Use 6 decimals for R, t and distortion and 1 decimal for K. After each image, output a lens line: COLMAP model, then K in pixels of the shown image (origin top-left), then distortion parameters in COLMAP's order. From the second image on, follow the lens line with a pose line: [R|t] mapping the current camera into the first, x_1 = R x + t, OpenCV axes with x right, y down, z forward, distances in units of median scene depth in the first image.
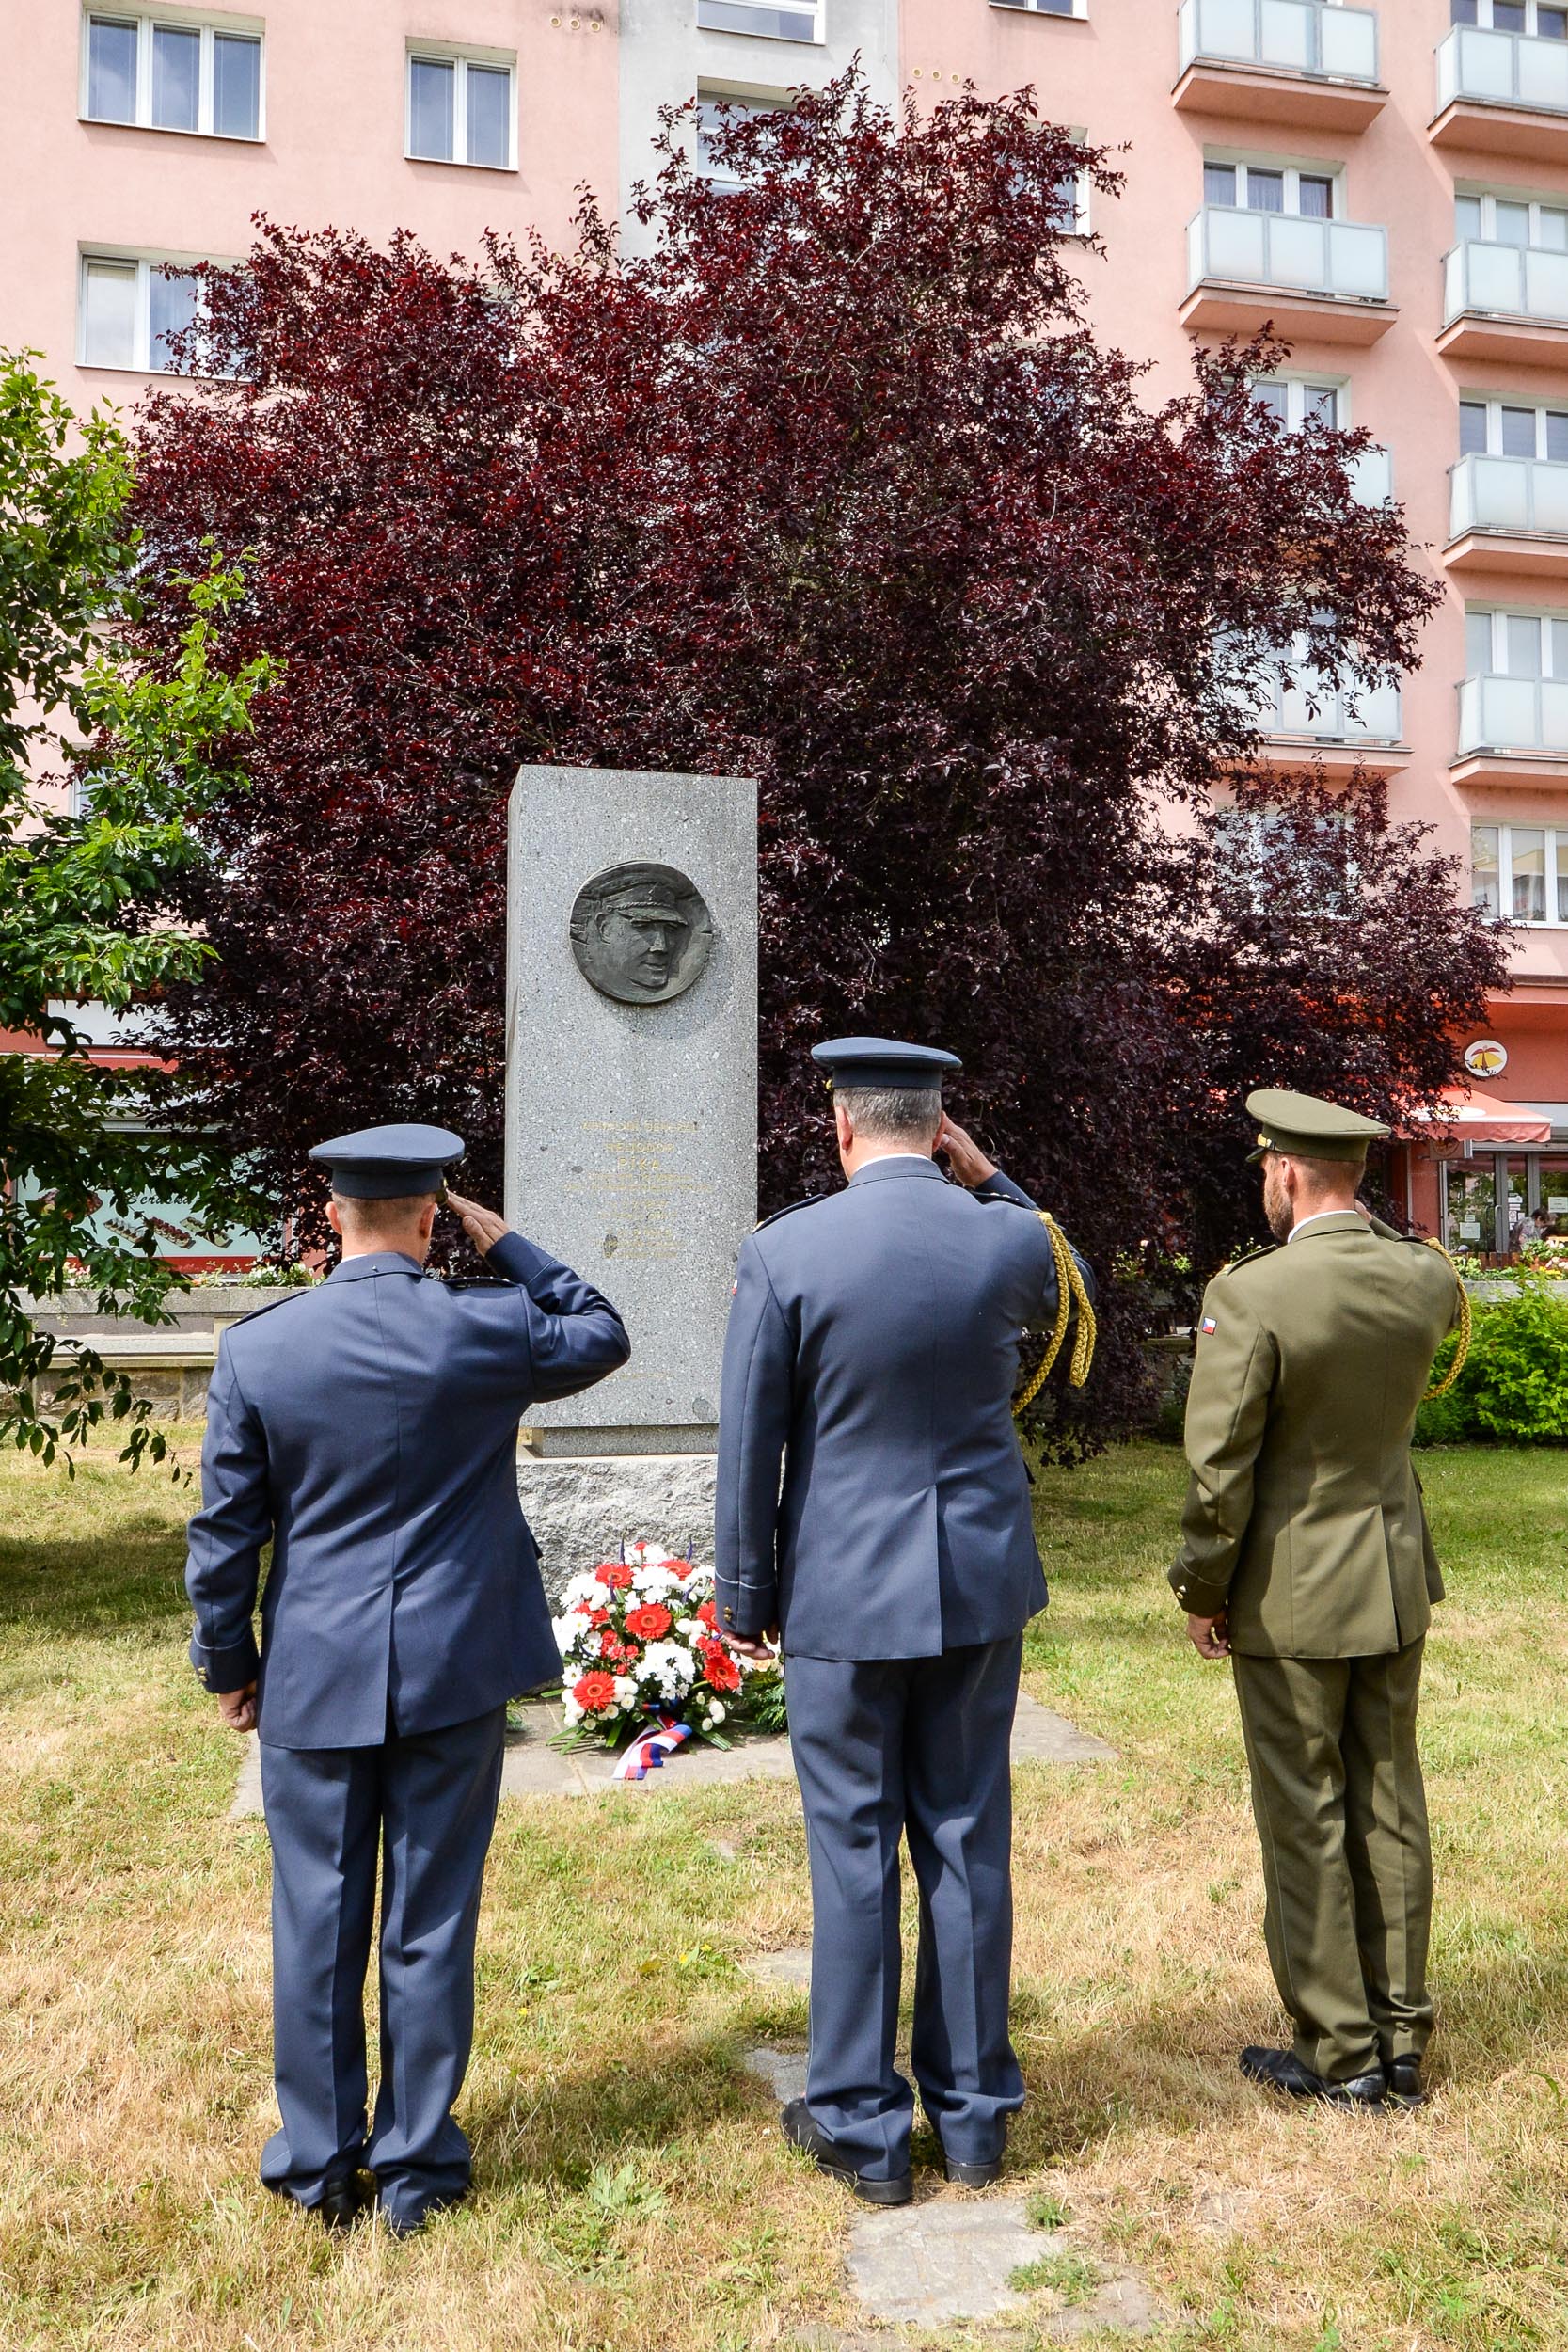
lens RADIAL K [[1859.6, 0, 790.9], [0, 1859.6, 1167.9], [0, 0, 1]] dist [0.010990, -0.003566]
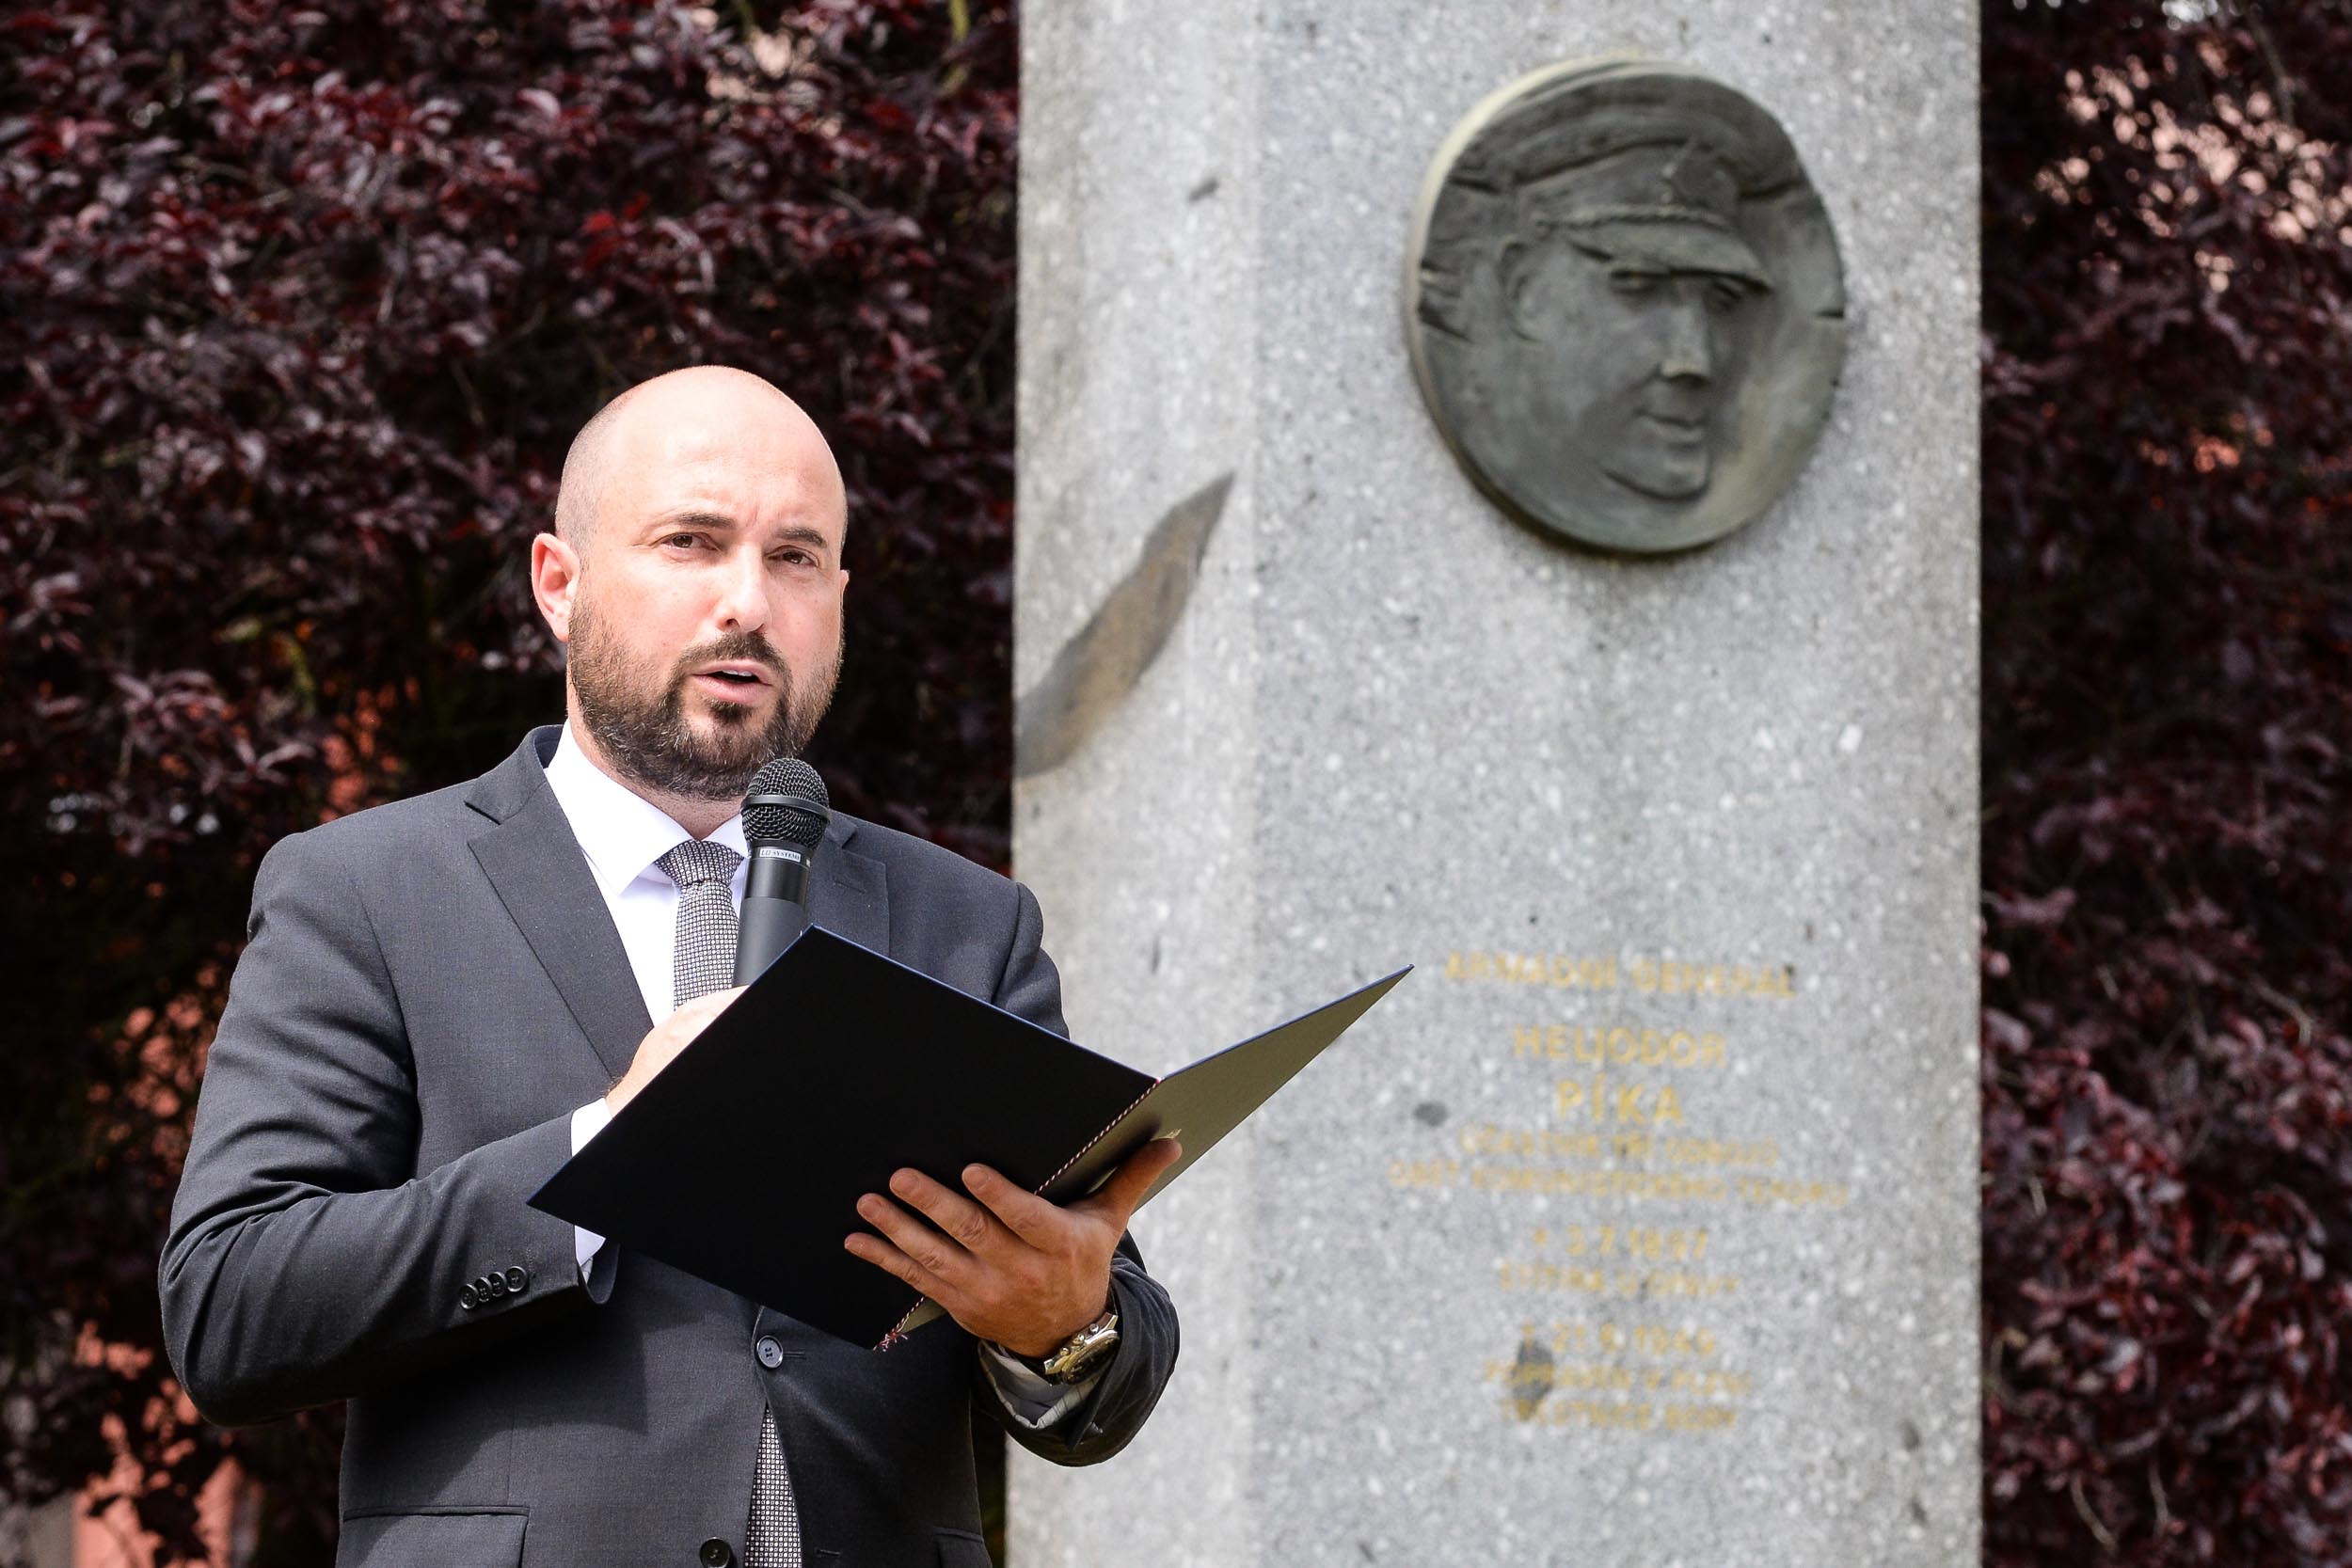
lens RADIAL K [[14215.1, 0, 1198.9], [0, 14215.1, 797.0], [0, 0, 1]] dist [0.418965, 0.000000]
pose [[0.970223, 0.031047, 0.240216, -0.681932], [-0.018443, 0.998341, -0.054544, 0.072954], [-0.241511, 0.048490, 0.969186, -1.144053]]
